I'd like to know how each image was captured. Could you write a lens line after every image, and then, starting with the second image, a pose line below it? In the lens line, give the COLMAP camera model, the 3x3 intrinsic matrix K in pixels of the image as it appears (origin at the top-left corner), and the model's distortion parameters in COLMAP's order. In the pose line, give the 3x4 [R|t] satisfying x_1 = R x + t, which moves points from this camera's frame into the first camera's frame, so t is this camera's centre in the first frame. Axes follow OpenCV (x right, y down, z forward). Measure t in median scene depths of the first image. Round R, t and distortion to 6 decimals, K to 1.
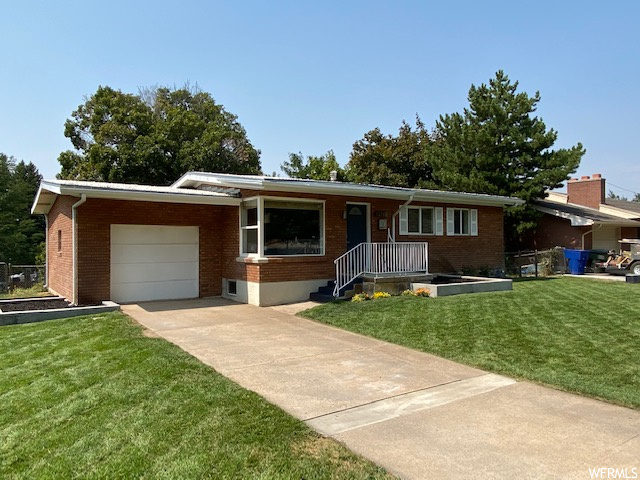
lens RADIAL K [[451.1, 0, 319.3], [0, 451.1, 239.3], [0, 0, 1]] dist [0.009917, 0.003446]
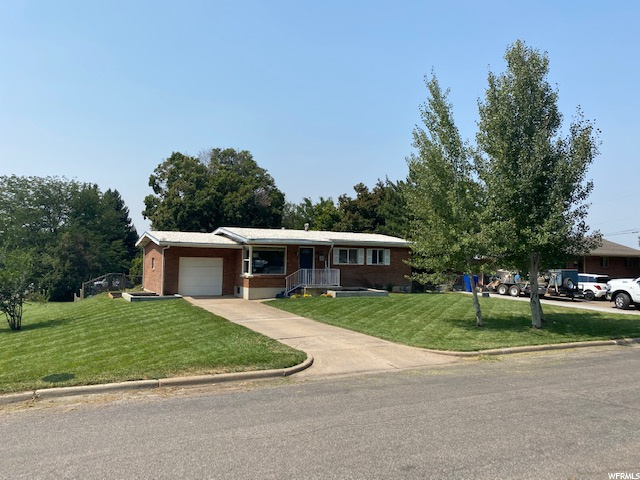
lens RADIAL K [[484.7, 0, 320.2], [0, 484.7, 241.2], [0, 0, 1]] dist [0.046514, -0.000762]
pose [[0.989967, 0.018727, -0.140050, 0.370646], [-0.021880, 0.999540, -0.021005, -0.056049], [0.139593, 0.023859, 0.989922, -0.850797]]
